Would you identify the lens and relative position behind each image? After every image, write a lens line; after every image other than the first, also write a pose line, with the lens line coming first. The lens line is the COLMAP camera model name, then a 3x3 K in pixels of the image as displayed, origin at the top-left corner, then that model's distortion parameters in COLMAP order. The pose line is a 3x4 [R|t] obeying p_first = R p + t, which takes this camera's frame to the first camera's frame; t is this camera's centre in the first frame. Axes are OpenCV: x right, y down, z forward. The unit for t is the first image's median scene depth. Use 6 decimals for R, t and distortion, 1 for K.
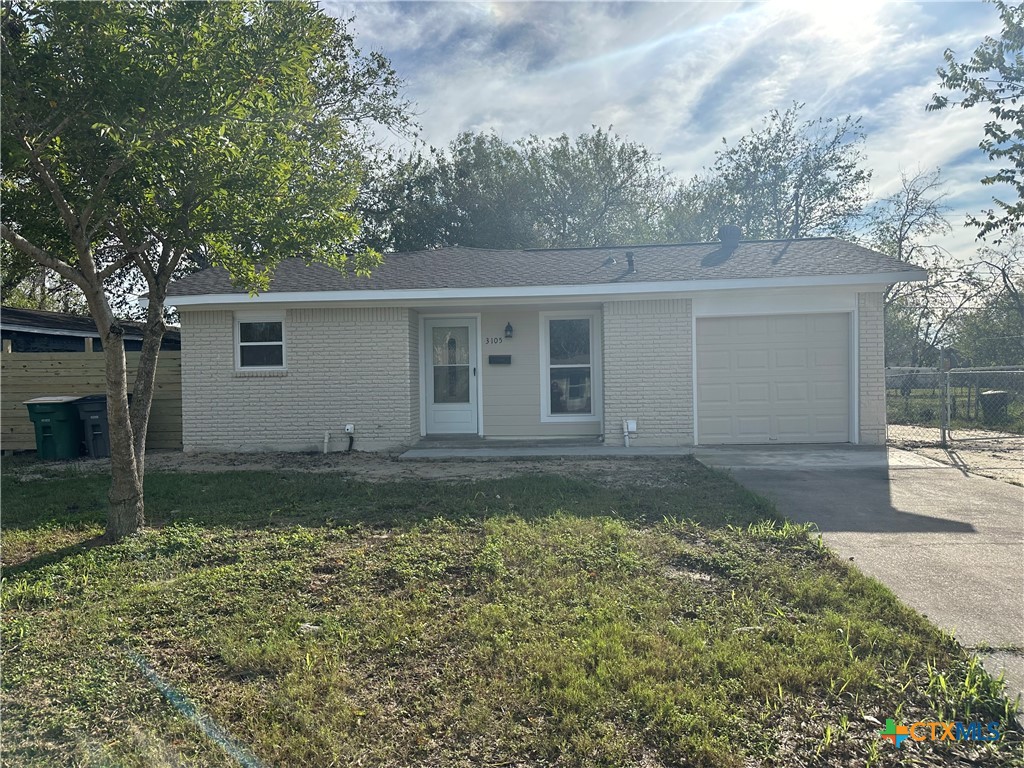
lens RADIAL K [[693.5, 0, 512.0], [0, 693.5, 384.0], [0, 0, 1]] dist [0.080748, -0.118004]
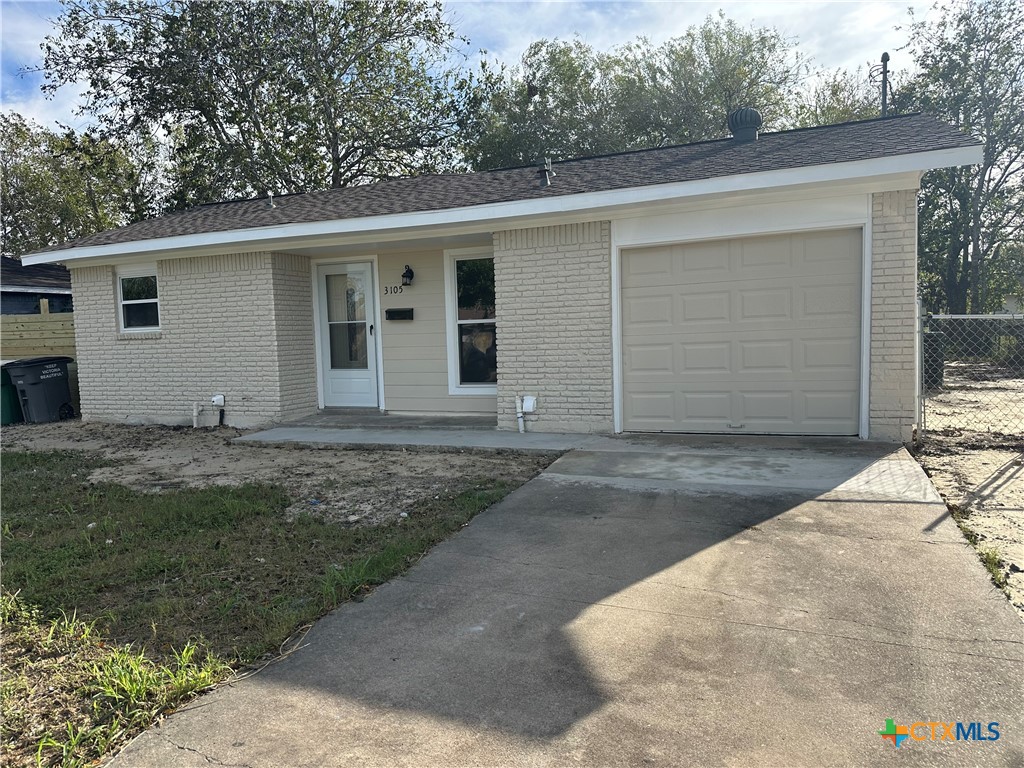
lens RADIAL K [[693.5, 0, 512.0], [0, 693.5, 384.0], [0, 0, 1]] dist [0.080748, -0.118004]
pose [[0.955038, 0.009118, -0.296344, 0.356746], [0.014207, 0.996971, 0.076460, -0.015441], [0.296144, -0.077233, 0.952016, 0.298245]]
